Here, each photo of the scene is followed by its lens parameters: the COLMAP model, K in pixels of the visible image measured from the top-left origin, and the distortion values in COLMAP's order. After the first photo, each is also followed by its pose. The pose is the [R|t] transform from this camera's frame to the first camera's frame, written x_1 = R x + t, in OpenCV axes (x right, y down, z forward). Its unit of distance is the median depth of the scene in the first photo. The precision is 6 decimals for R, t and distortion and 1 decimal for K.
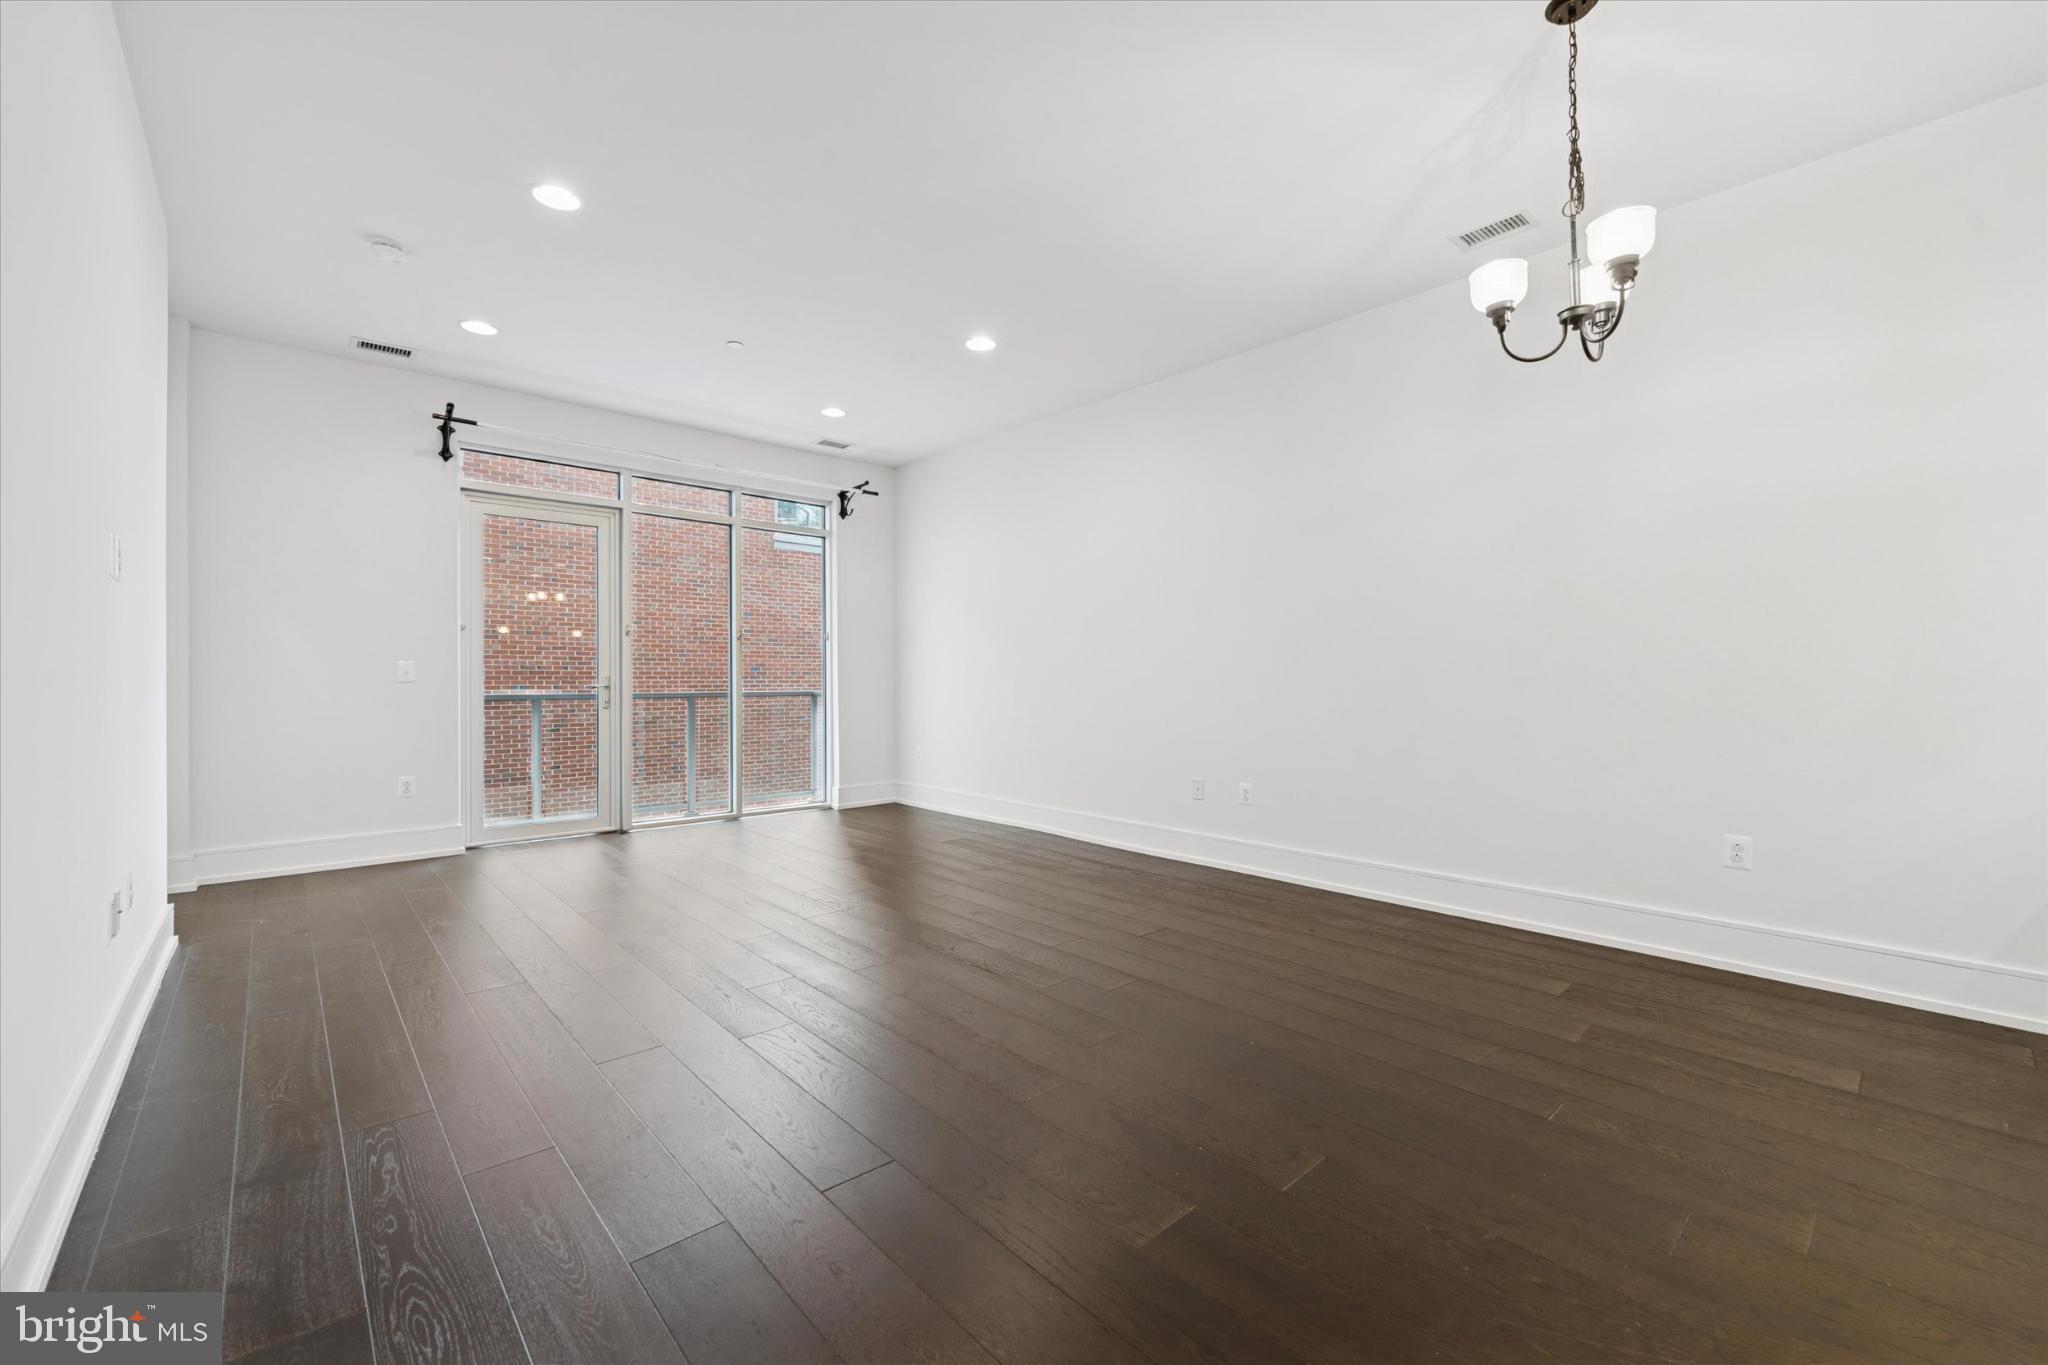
lens RADIAL K [[827.6, 0, 1023.5], [0, 827.6, 675.2], [0, 0, 1]] dist [0.000437, -0.000040]
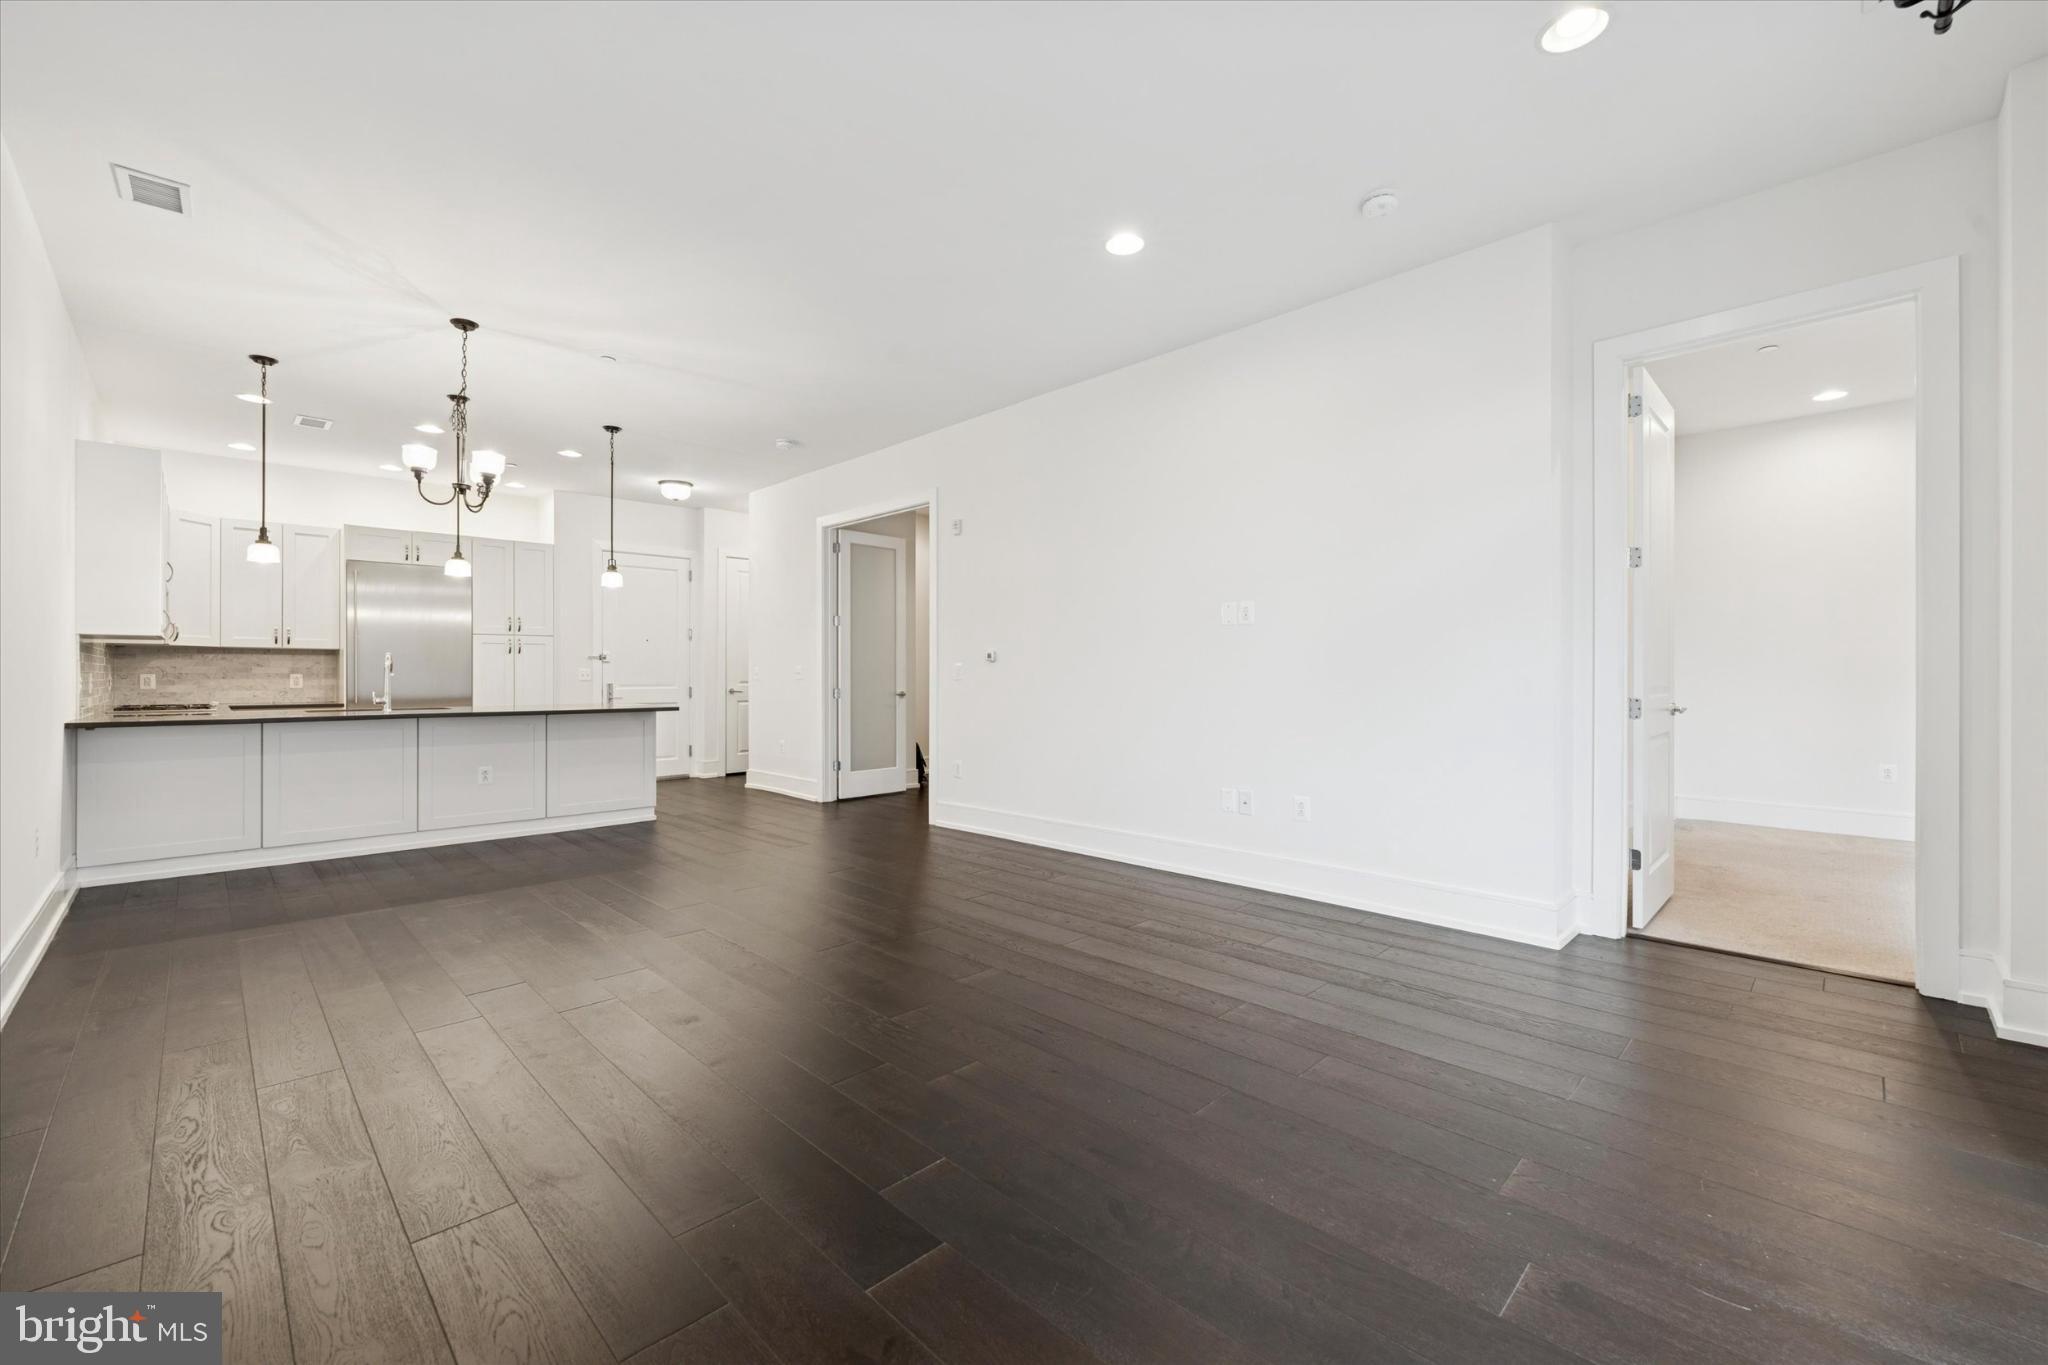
lens RADIAL K [[842.6, 0, 1027.3], [0, 842.6, 673.4], [0, 0, 1]] dist [0.000972, 0.000257]
pose [[-0.999077, 0.003056, -0.042858, -0.188200], [0.003238, 0.999986, -0.004183, 0.000318], [0.042844, -0.004318, -0.999072, 1.039853]]
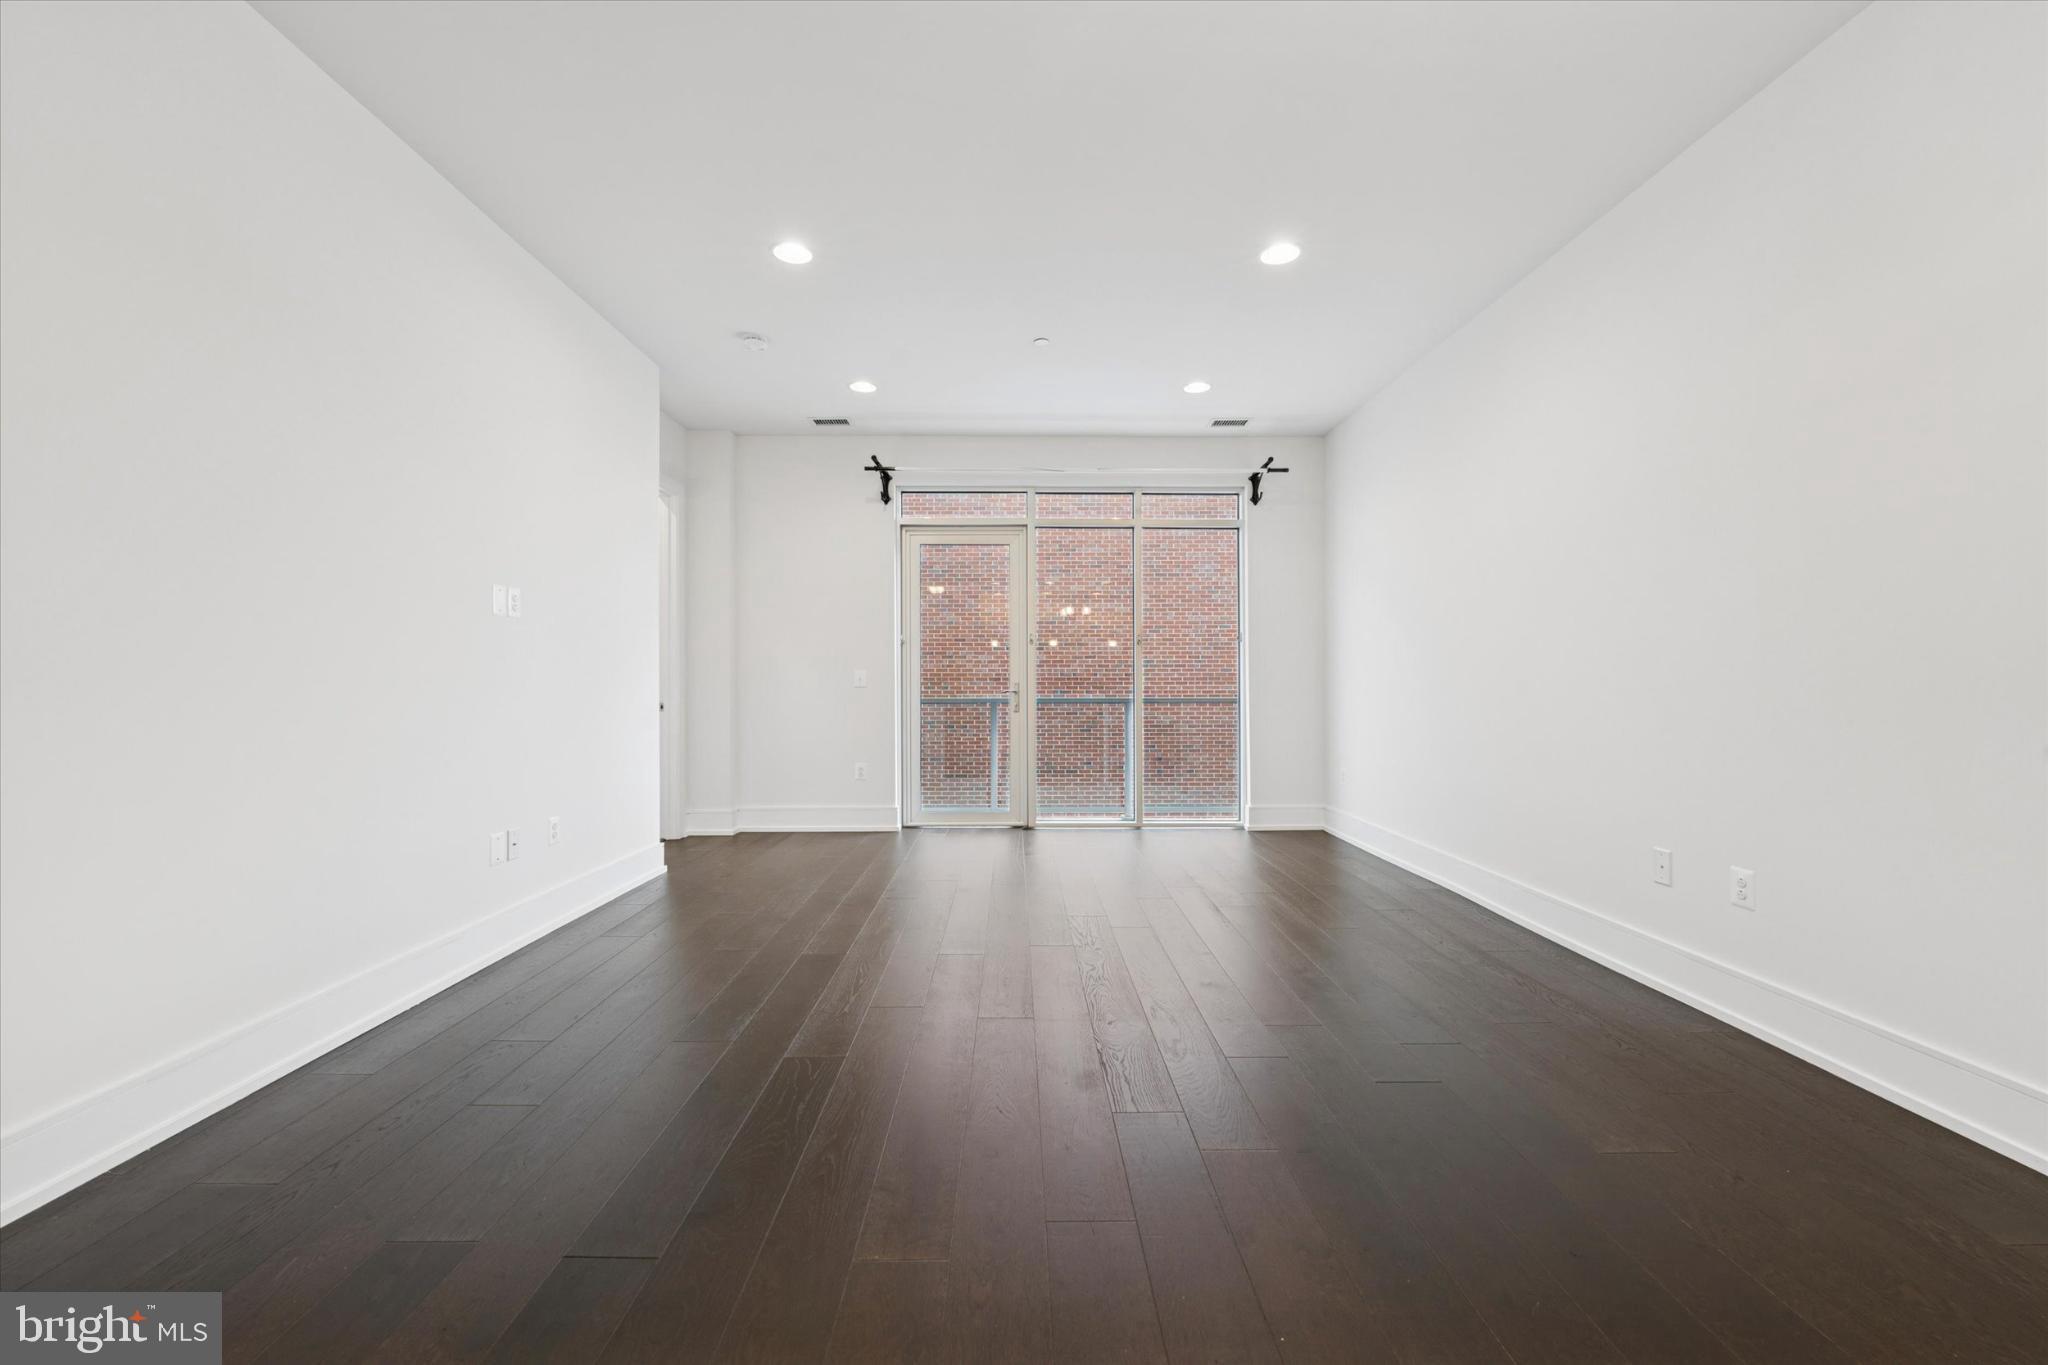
lens RADIAL K [[827.2, 0, 1024.0], [0, 827.2, 682.5], [0, 0, 1]] dist [0.000524, 0.000018]
pose [[0.749083, -0.001819, -0.662473, 0.199504], [0.003193, 0.999995, 0.000865, 0.000619], [0.662468, -0.002763, 0.749085, 0.181914]]
